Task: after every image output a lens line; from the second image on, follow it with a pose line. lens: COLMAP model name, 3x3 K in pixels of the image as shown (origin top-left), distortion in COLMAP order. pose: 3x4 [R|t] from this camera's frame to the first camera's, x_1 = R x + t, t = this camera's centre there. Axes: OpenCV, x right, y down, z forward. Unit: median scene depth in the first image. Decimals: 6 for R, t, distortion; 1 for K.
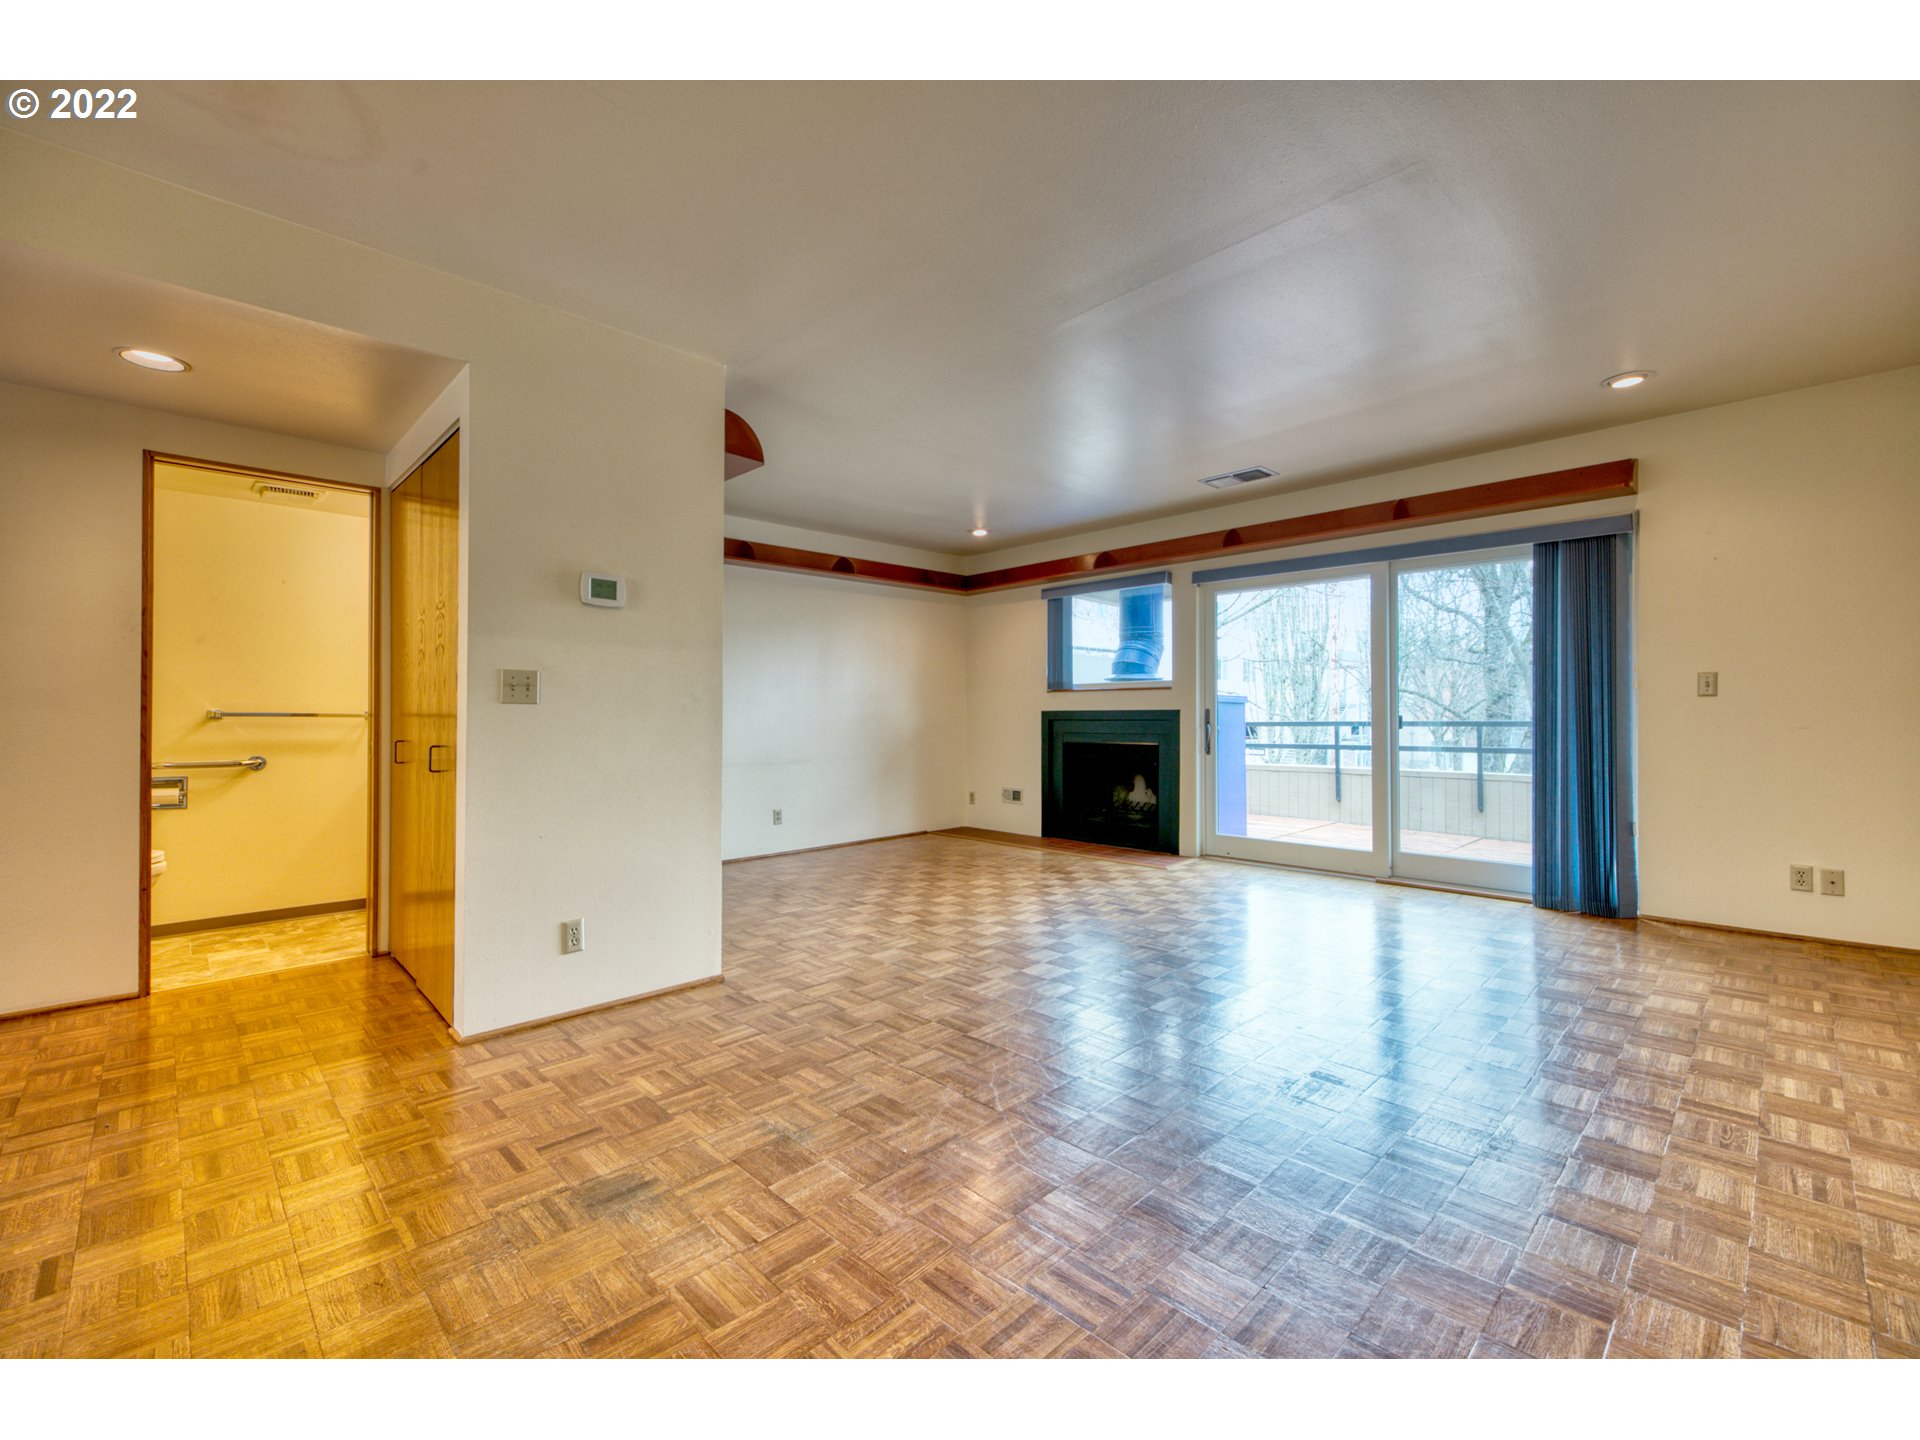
lens RADIAL K [[811.6, 0, 964.4], [0, 811.6, 711.6], [0, 0, 1]] dist [0.013592, -0.005918]
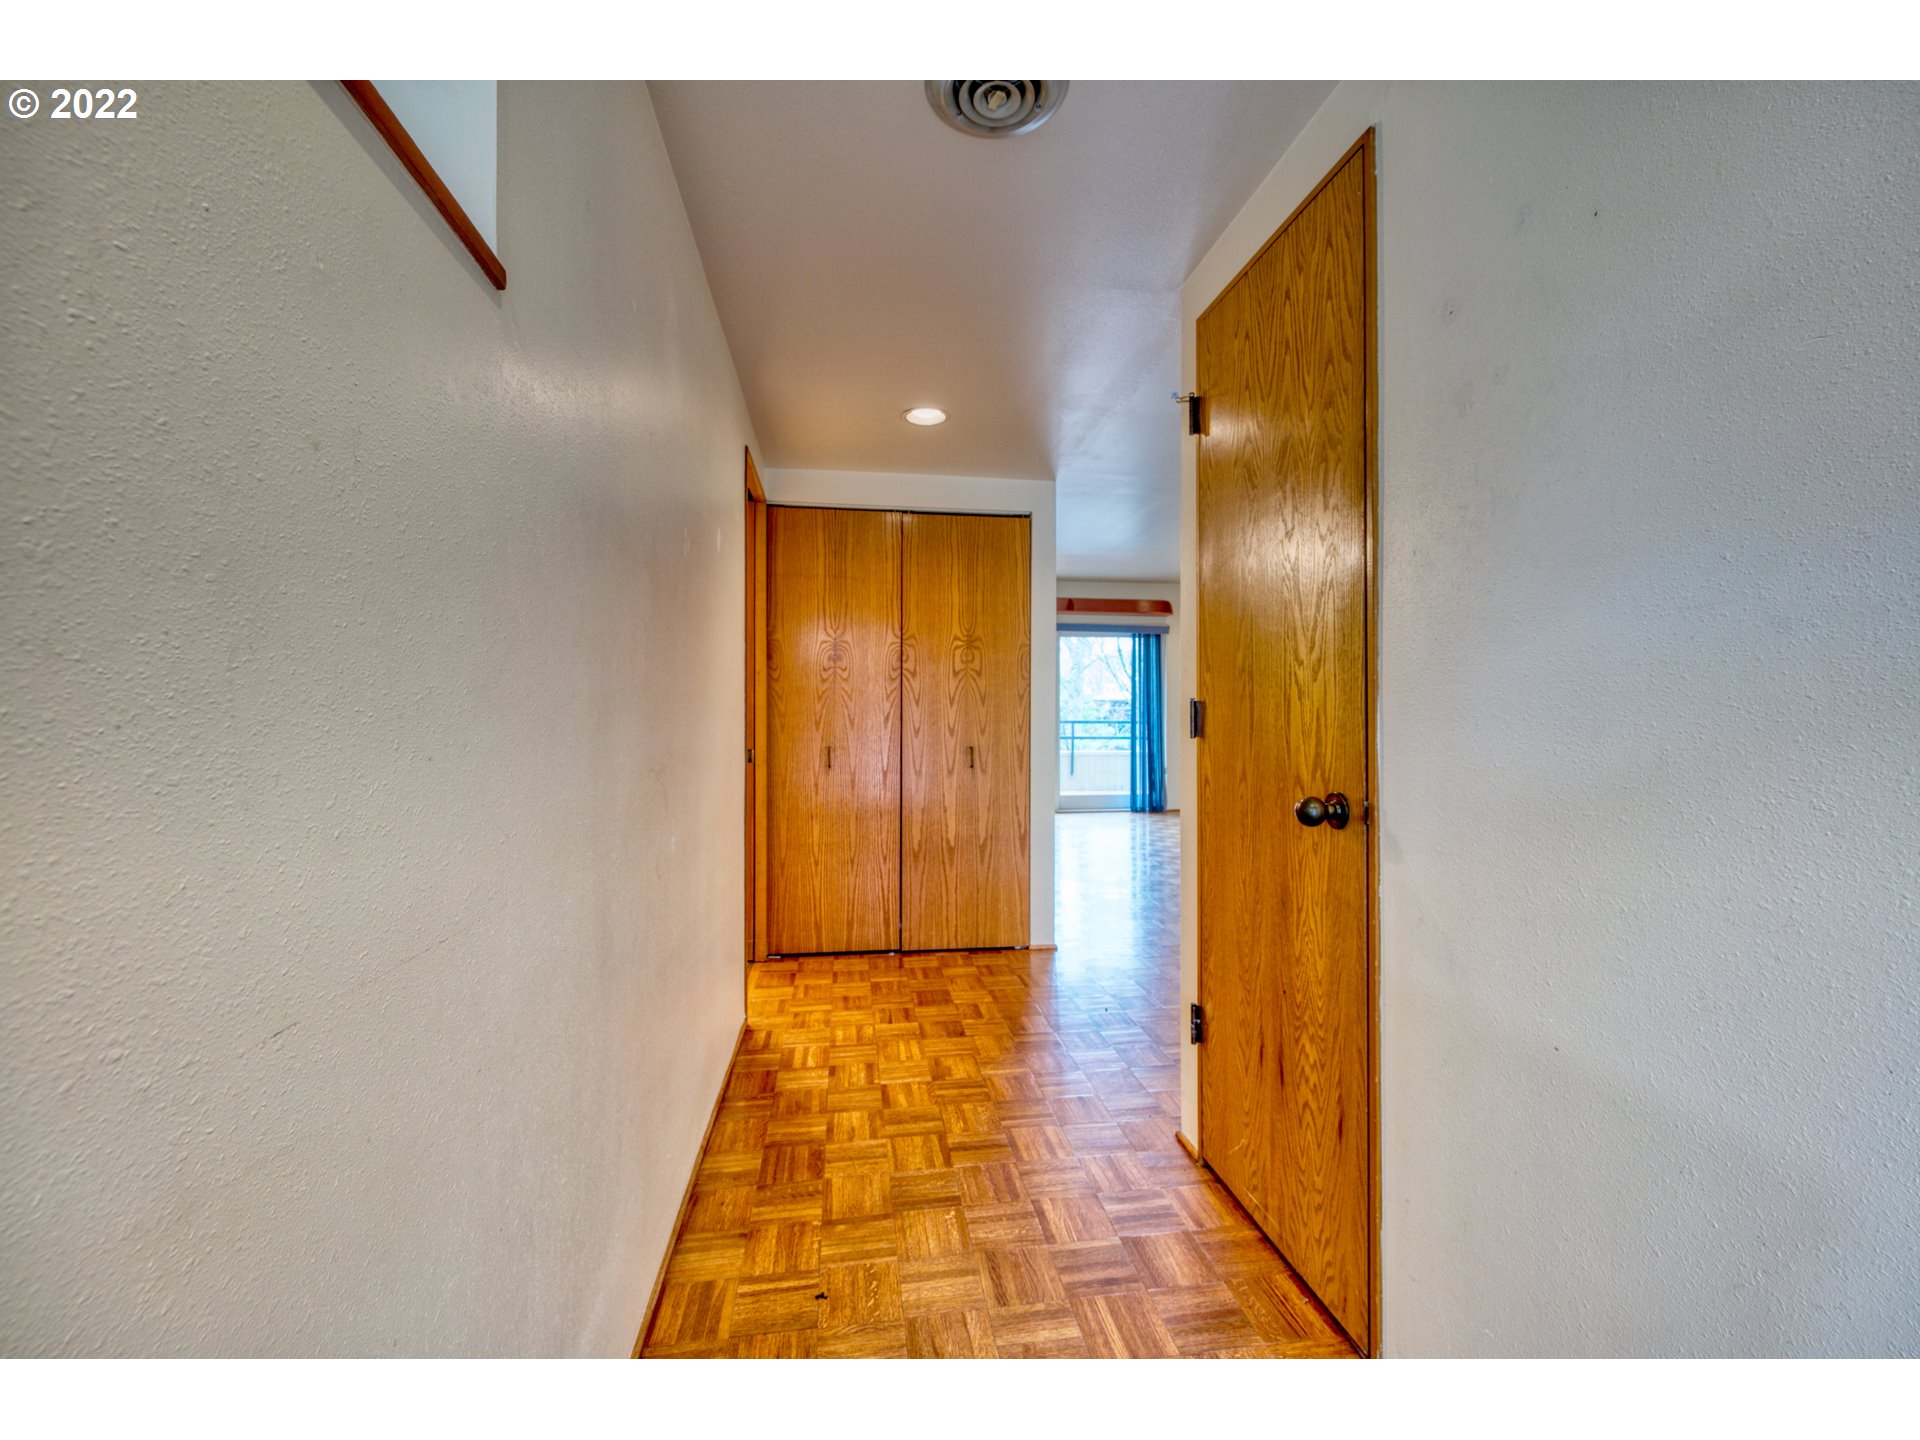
lens RADIAL K [[795.2, 0, 963.9], [0, 795.2, 712.1], [0, 0, 1]] dist [0.014229, -0.007725]
pose [[0.587950, 0.002354, 0.808894, -0.972436], [-0.005178, 0.999986, 0.000853, -0.008563], [-0.808880, -0.004690, 0.587954, 0.153895]]
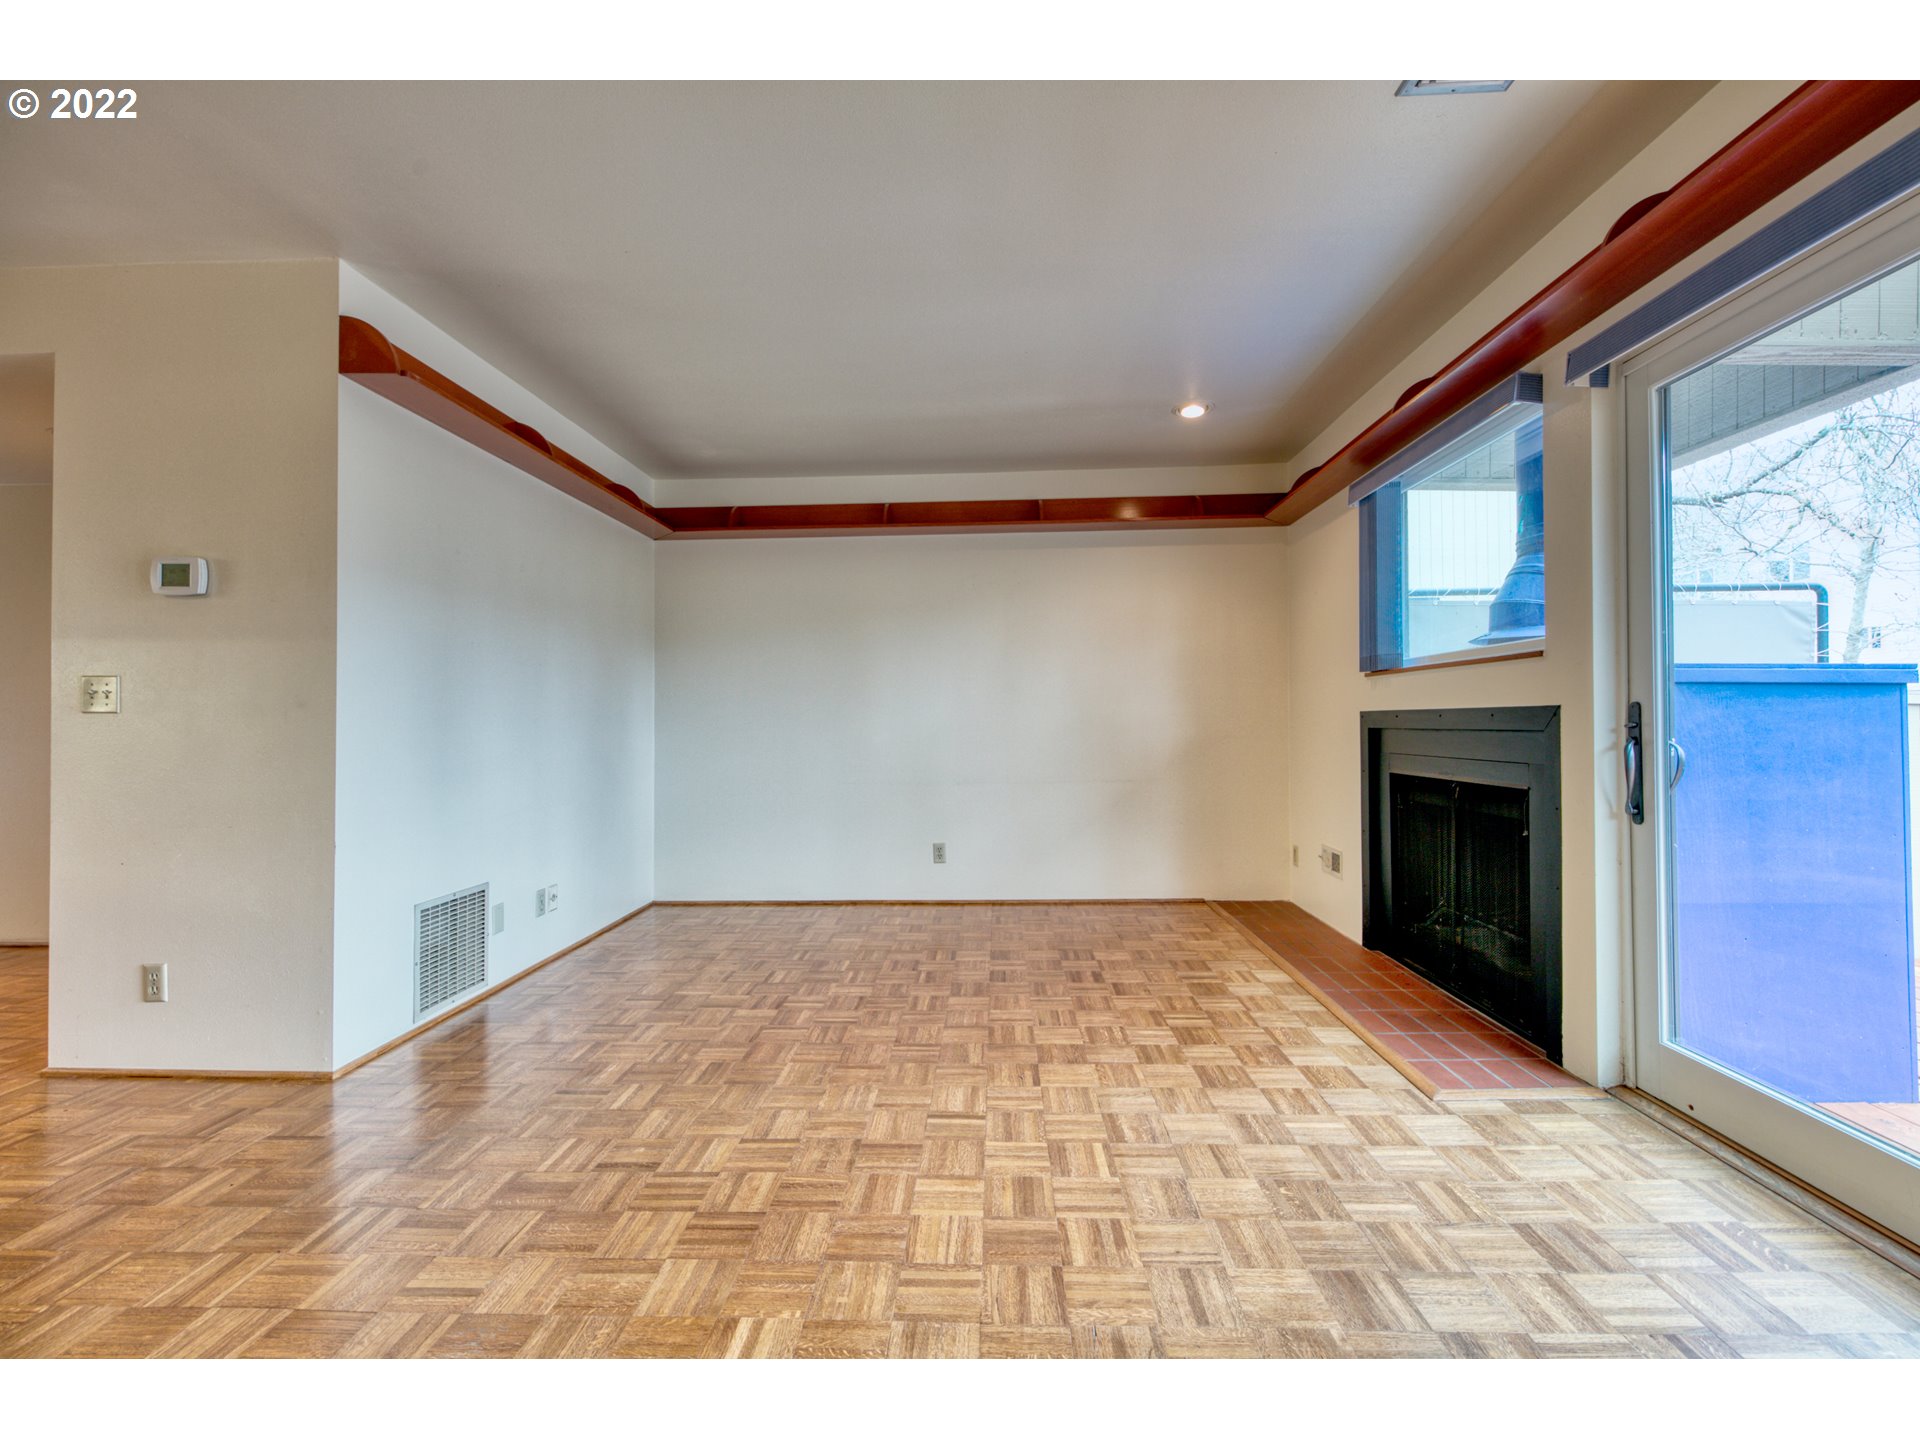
lens RADIAL K [[811.6, 0, 964.4], [0, 811.6, 711.6], [0, 0, 1]] dist [0.013592, -0.005918]
pose [[0.678637, -0.009552, -0.734411, 0.418985], [0.008063, 0.999952, -0.005555, 0.000494], [0.734429, -0.002152, 0.678682, 0.592634]]
